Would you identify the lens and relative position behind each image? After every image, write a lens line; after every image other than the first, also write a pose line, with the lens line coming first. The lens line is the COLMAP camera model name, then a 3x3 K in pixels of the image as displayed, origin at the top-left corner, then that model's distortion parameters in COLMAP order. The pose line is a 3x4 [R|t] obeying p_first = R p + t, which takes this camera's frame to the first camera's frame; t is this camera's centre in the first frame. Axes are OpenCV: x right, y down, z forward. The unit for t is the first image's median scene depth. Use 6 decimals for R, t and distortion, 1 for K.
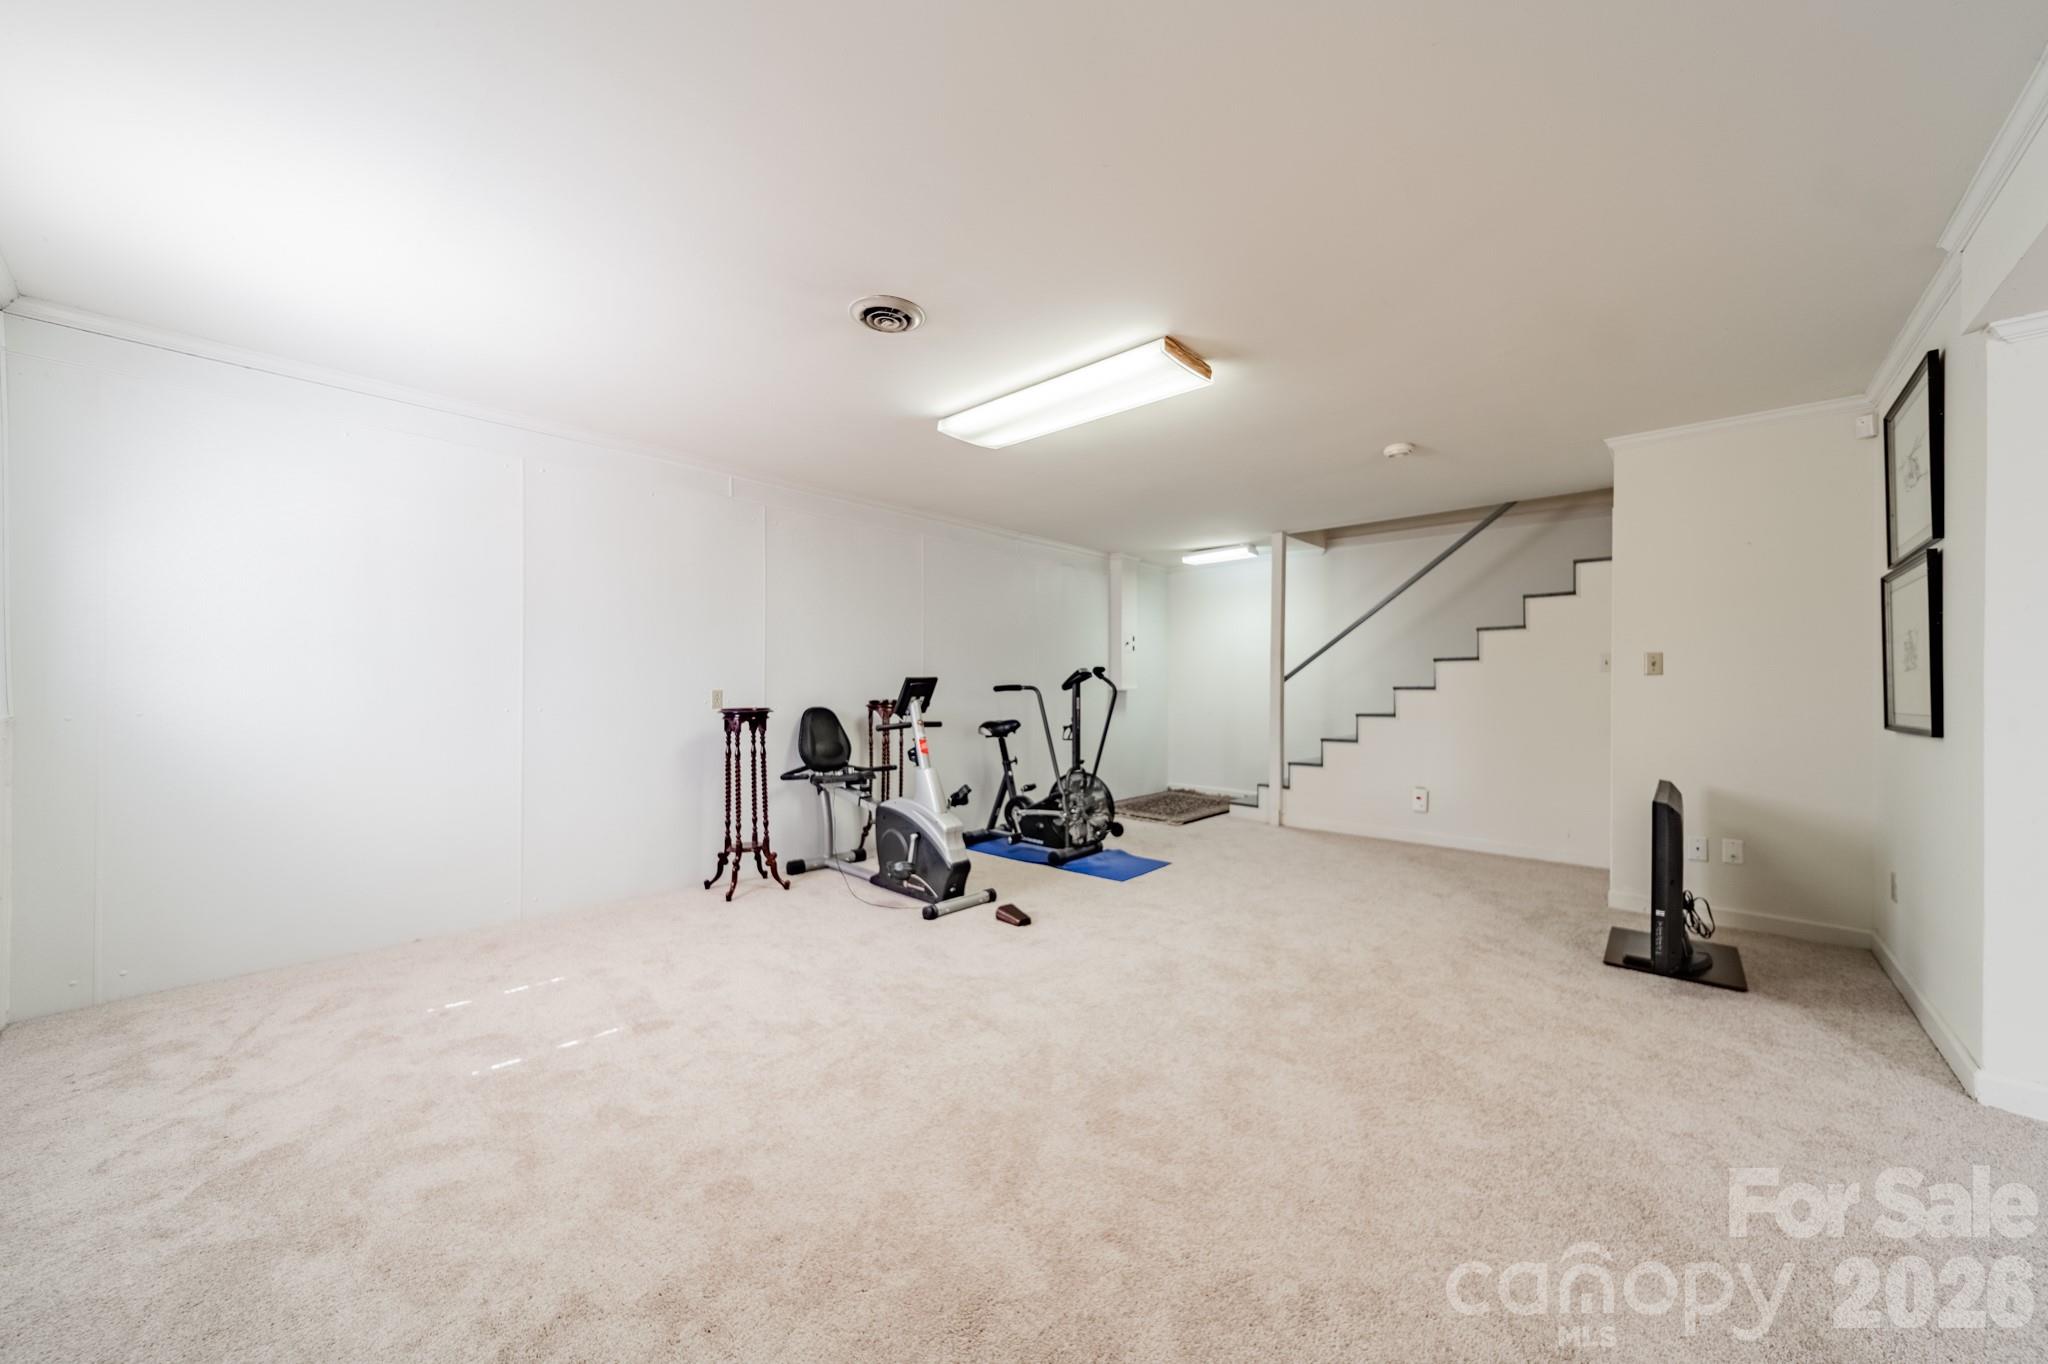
lens RADIAL K [[720.2, 0, 1029.5], [0, 720.2, 687.3], [0, 0, 1]] dist [0.001014, -0.000157]
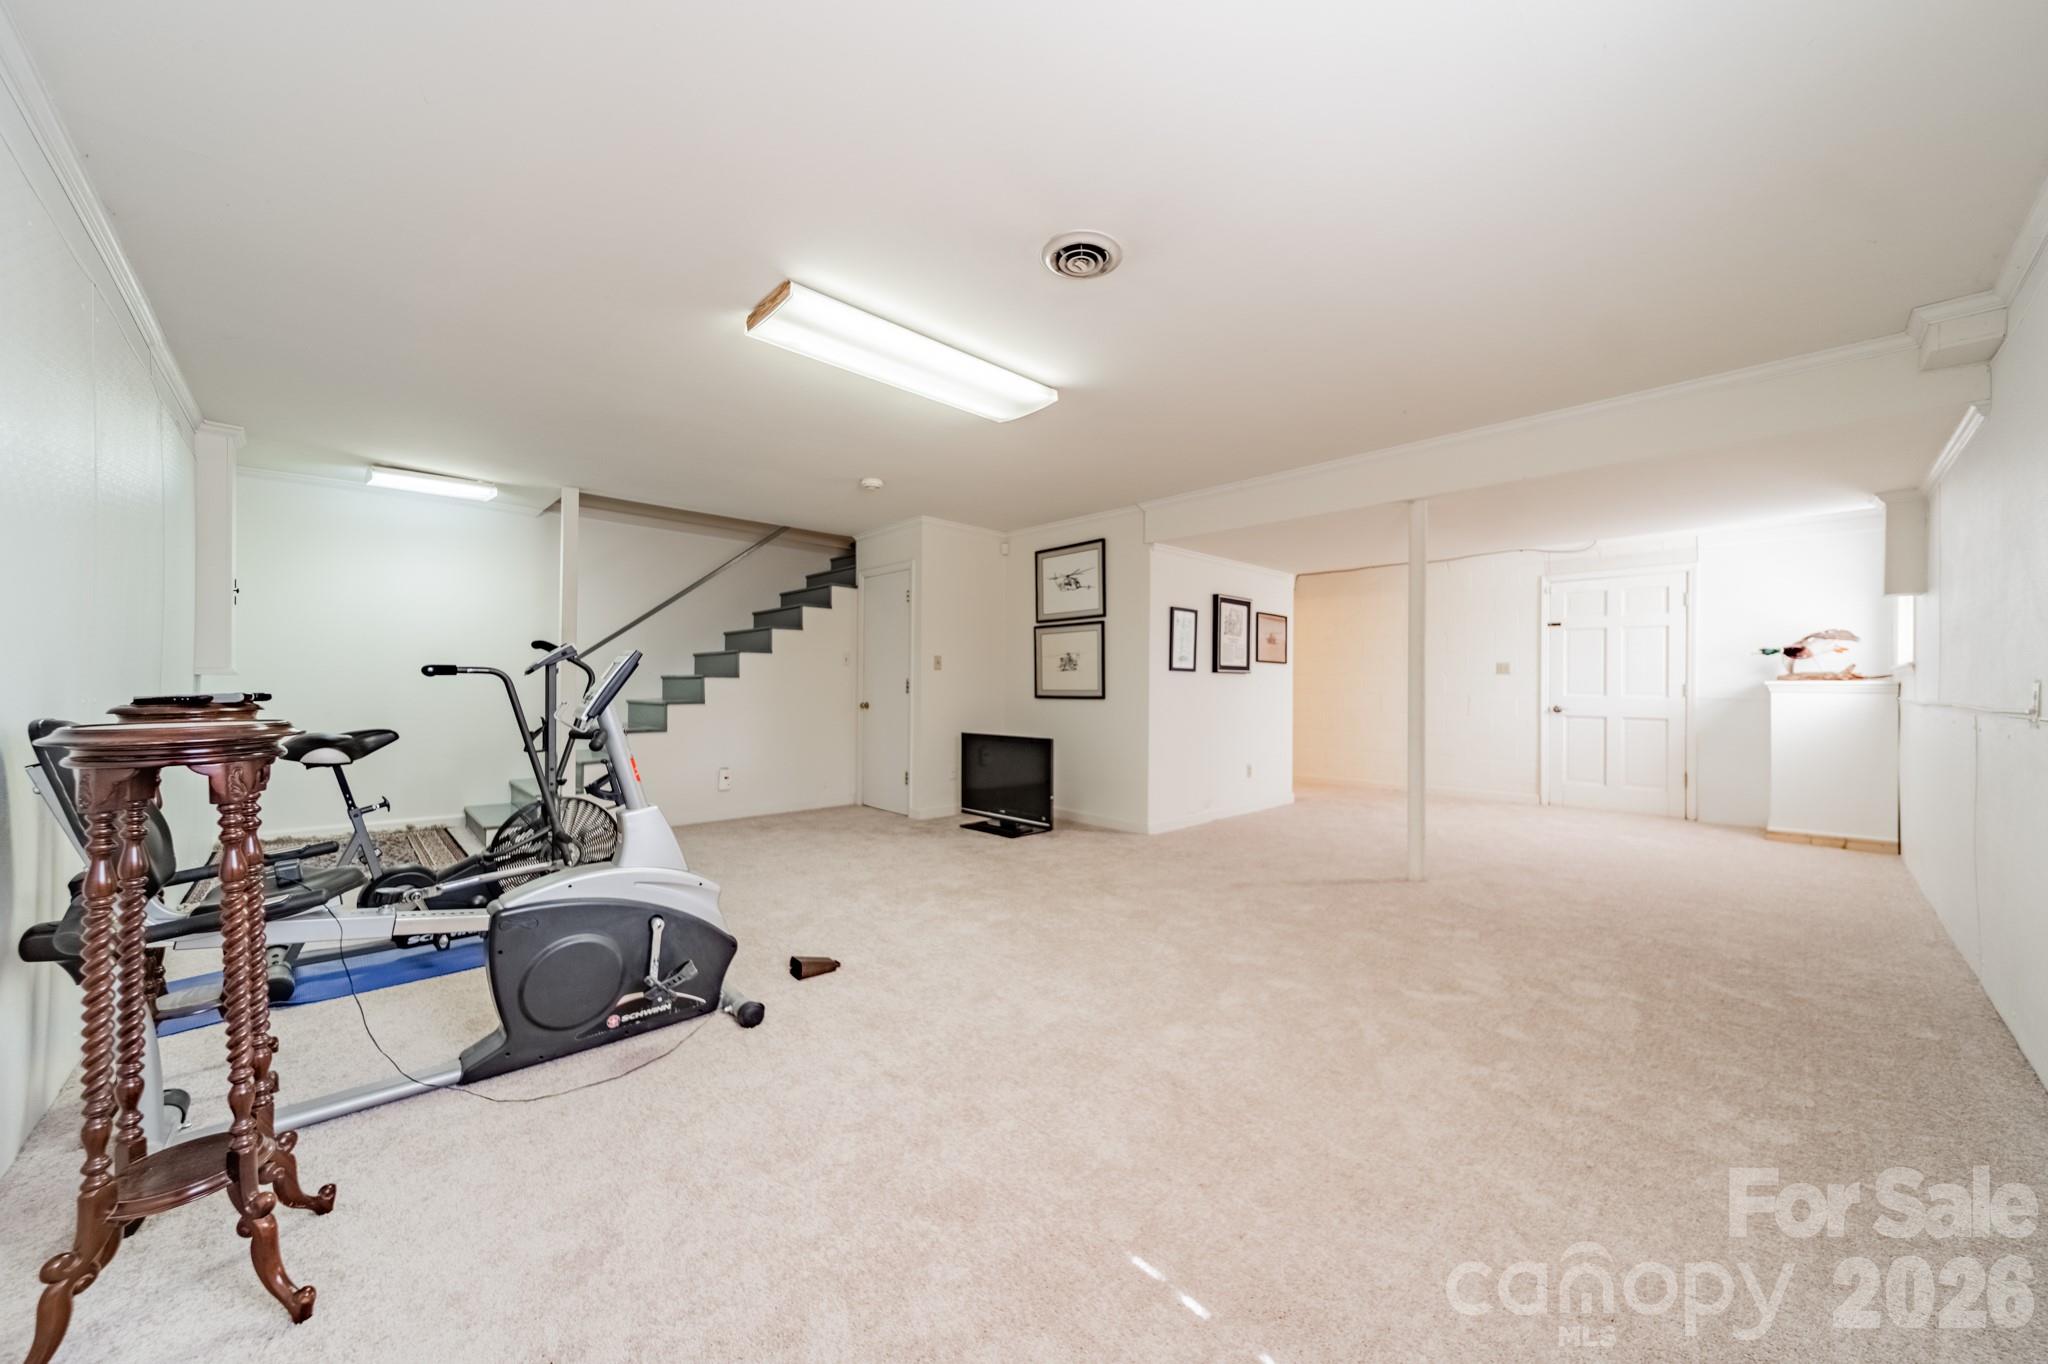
lens RADIAL K [[720.2, 0, 1038.3], [0, 720.2, 682.3], [0, 0, 1]] dist [0.001014, -0.000157]
pose [[0.054133, 0.001727, 0.998532, -0.689331], [-0.005449, 0.999984, -0.001435, 0.010469], [-0.998519, -0.005364, 0.054142, 0.630355]]
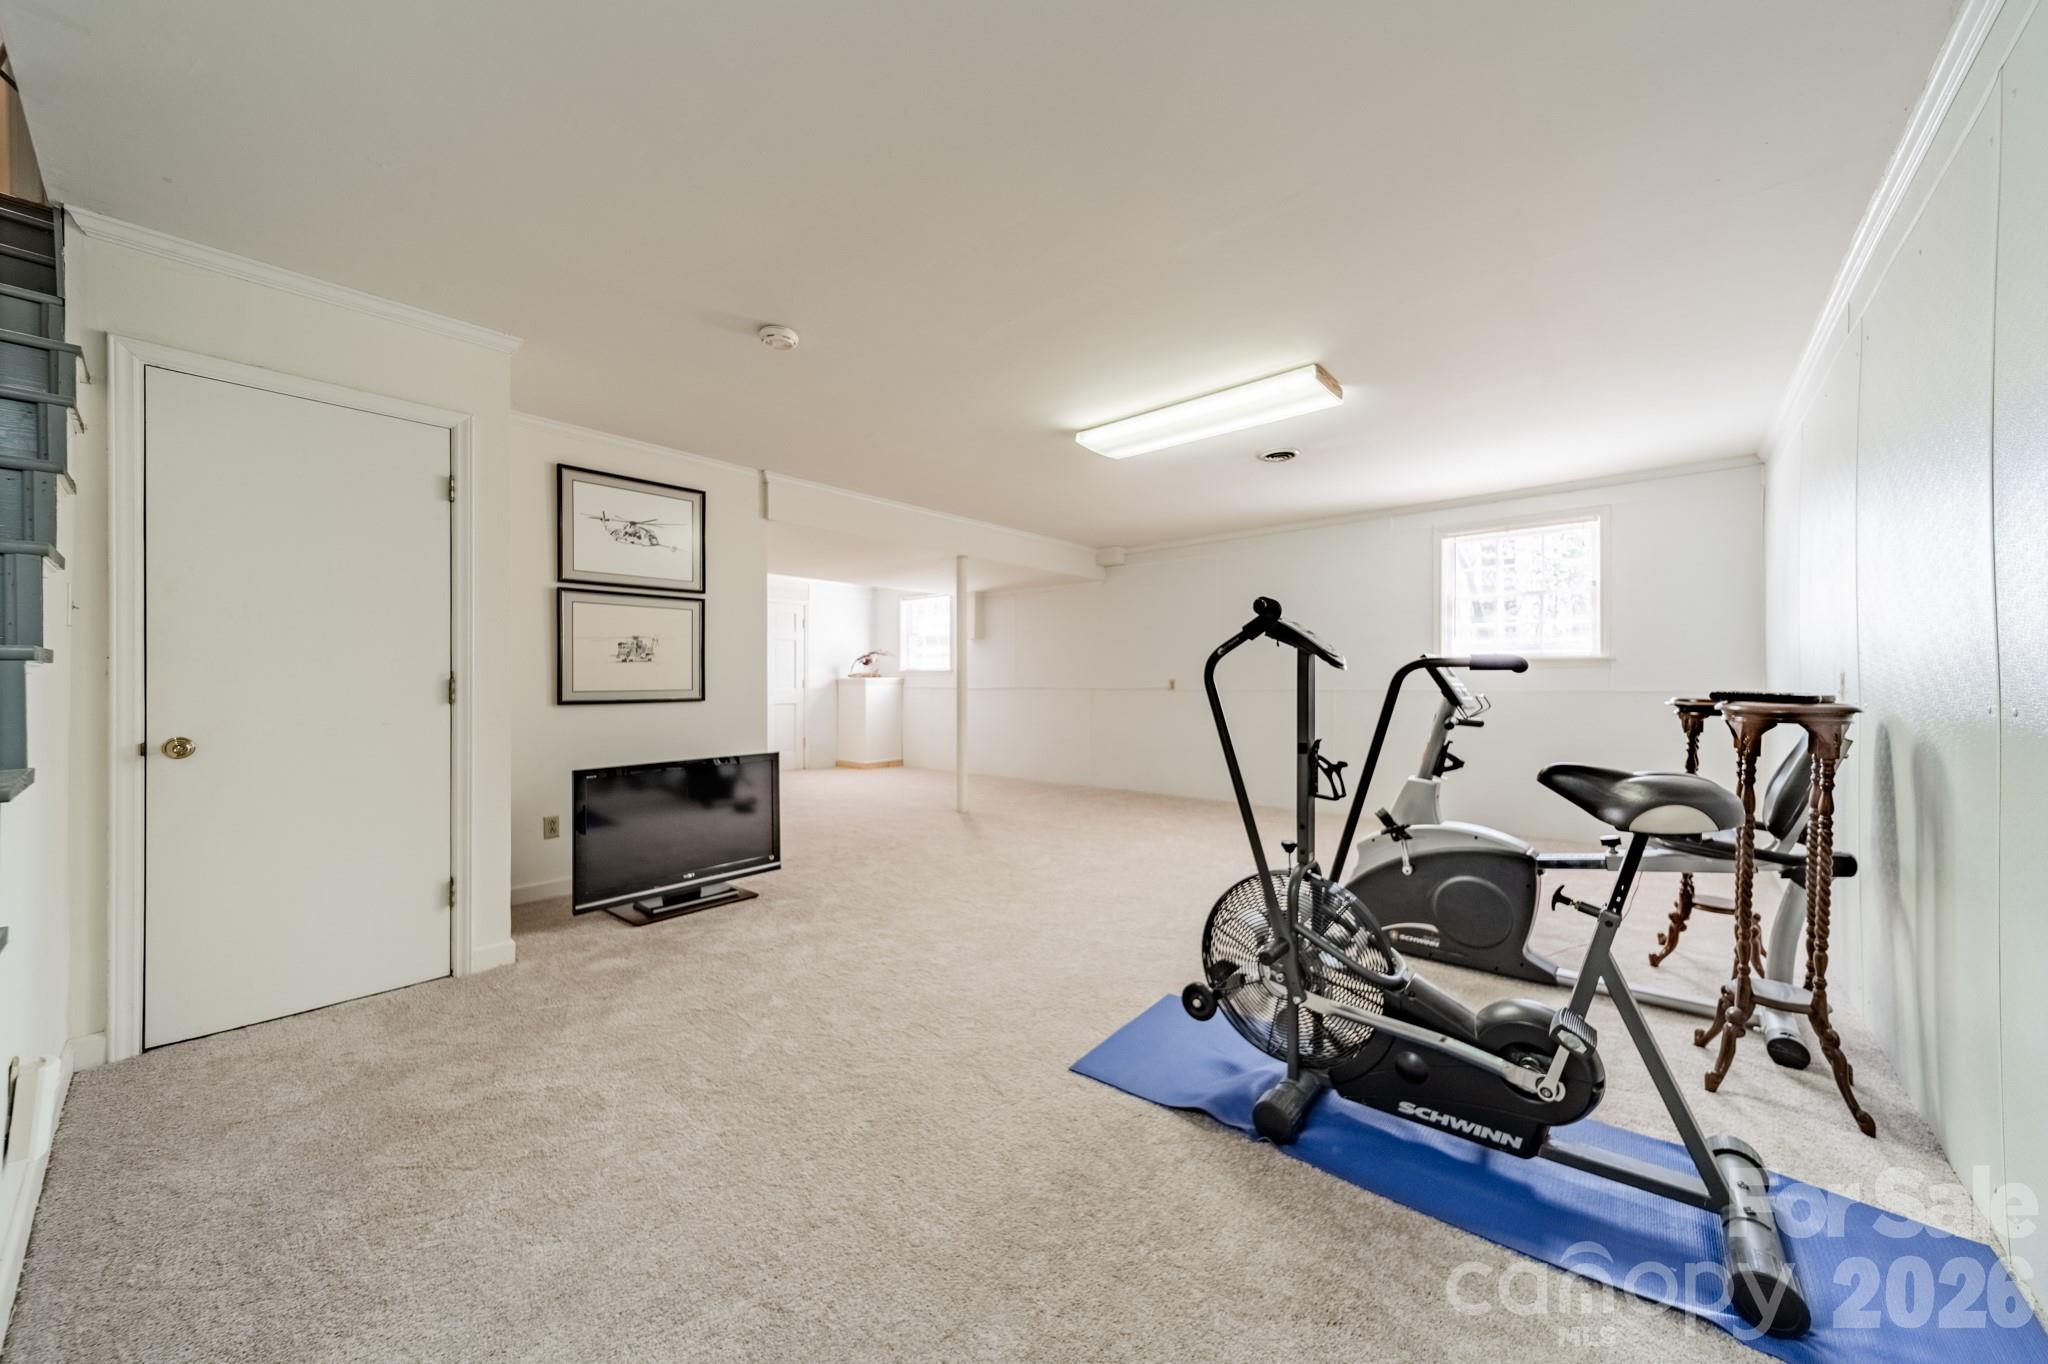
lens RADIAL K [[720.2, 0, 1033.0], [0, 720.2, 677.8], [0, 0, 1]] dist [0.001014, -0.000157]
pose [[-0.998910, 0.002447, -0.046617, 0.279259], [0.002666, 0.999986, -0.004637, 0.012322], [0.046605, -0.004756, -0.998902, 1.679616]]
